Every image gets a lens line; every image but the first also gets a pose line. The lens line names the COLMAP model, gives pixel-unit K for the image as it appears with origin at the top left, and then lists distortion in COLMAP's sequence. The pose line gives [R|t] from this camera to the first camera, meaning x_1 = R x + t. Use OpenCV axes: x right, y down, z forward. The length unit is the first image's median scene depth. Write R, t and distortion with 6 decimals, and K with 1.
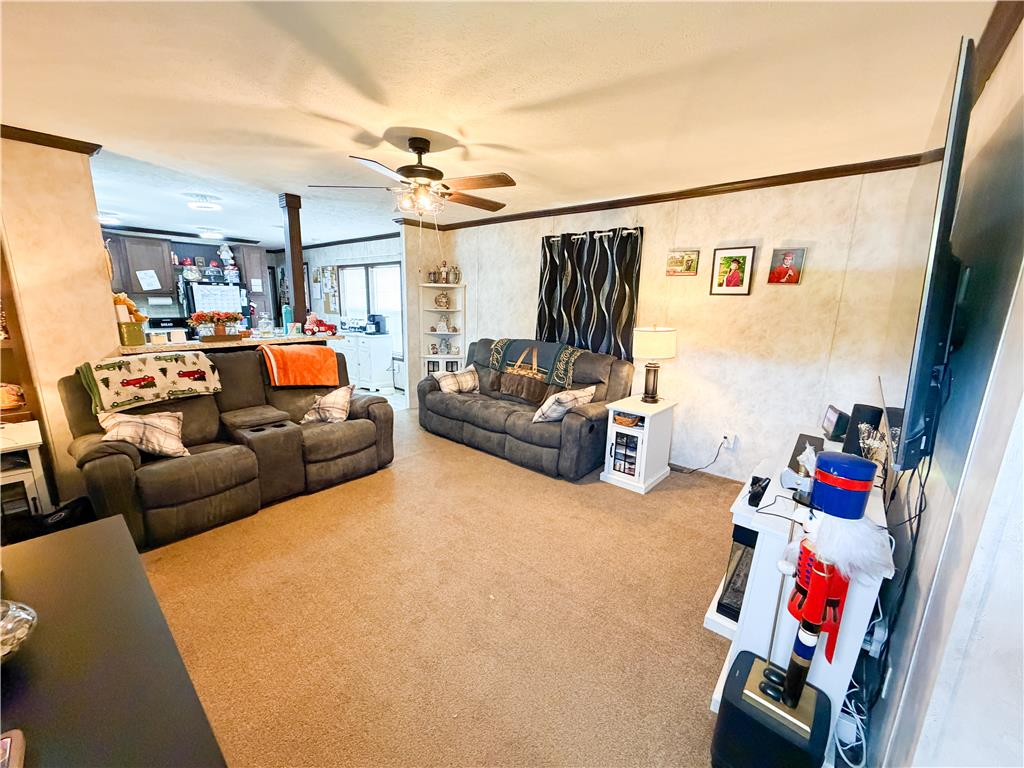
lens RADIAL K [[407.8, 0, 510.8], [0, 407.8, 386.9], [0, 0, 1]] dist [0.001619, -0.000256]
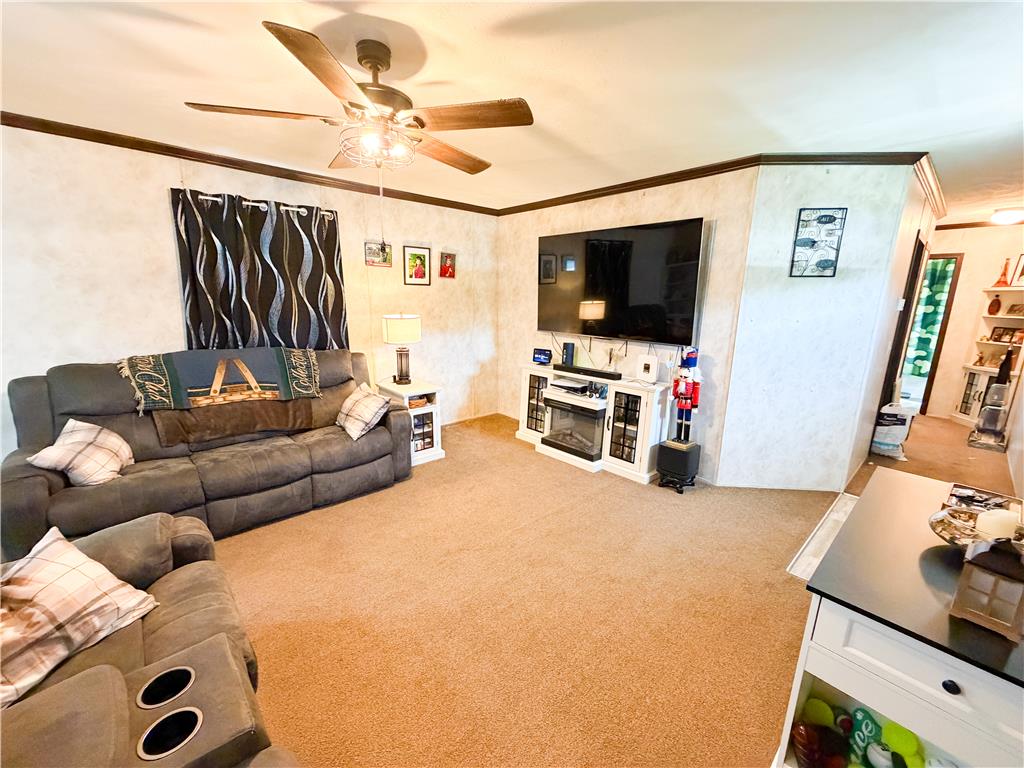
lens RADIAL K [[407.8, 0, 509.0], [0, 407.8, 383.8], [0, 0, 1]] dist [0.001619, -0.000256]
pose [[0.131008, -0.229488, 0.964454, -0.704688], [0.195488, 0.959718, 0.201807, -0.133241], [-0.971916, 0.162101, 0.170593, 0.569475]]
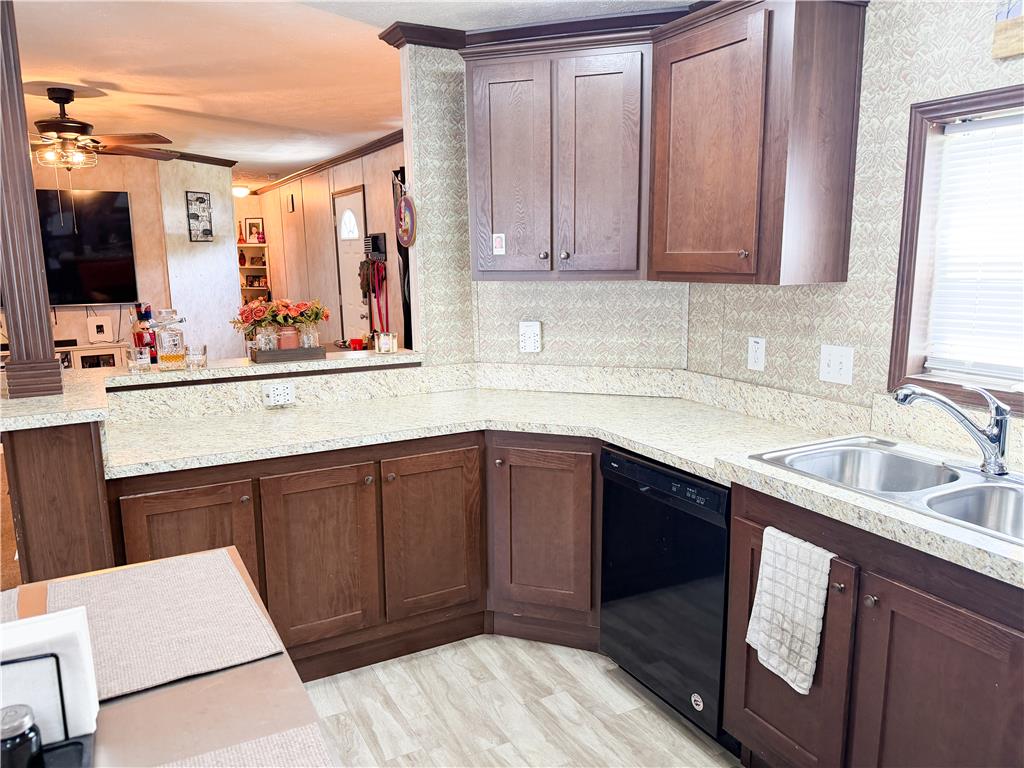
lens RADIAL K [[748.8, 0, 514.6], [0, 748.8, 388.3], [0, 0, 1]] dist [-0.008411, -0.005712]
pose [[-0.934523, -0.080431, 0.346695, -1.329573], [0.060386, 0.924172, 0.377173, -0.412080], [-0.350742, 0.373413, -0.858803, 1.720872]]
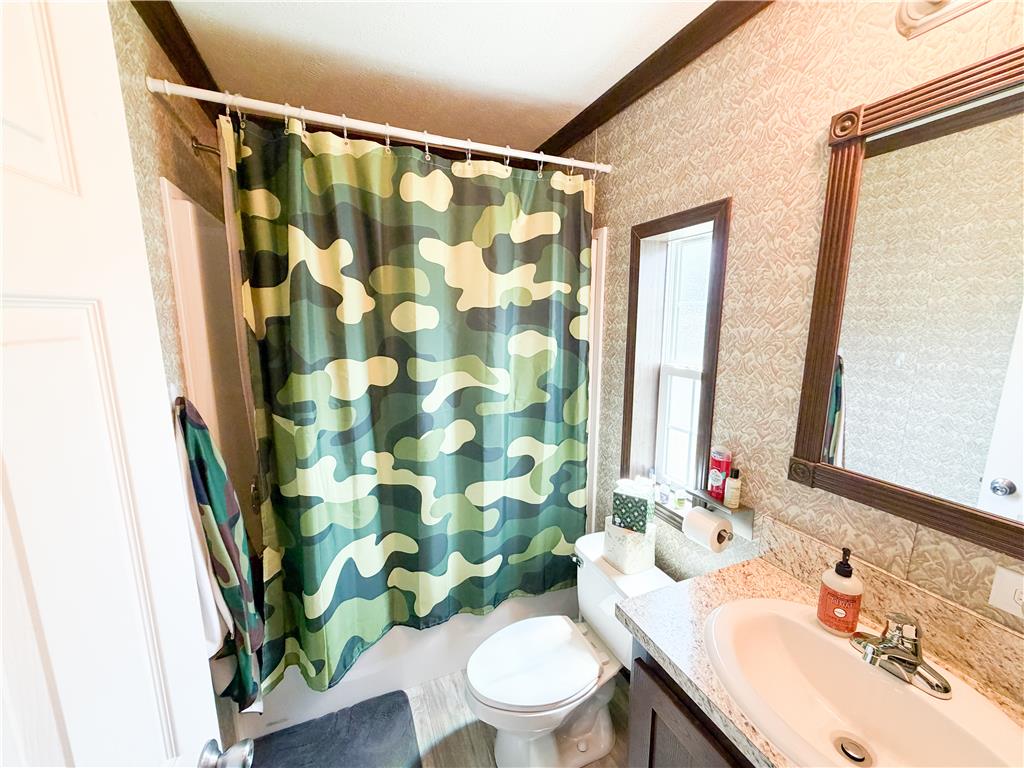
lens RADIAL K [[407.8, 0, 511.4], [0, 407.8, 386.1], [0, 0, 1]] dist [0.001619, -0.000256]
pose [[-0.892706, -0.099217, 0.439582, 0.855196], [0.076195, 0.928185, 0.364236, 0.116585], [-0.444152, 0.358649, -0.821036, -0.548414]]
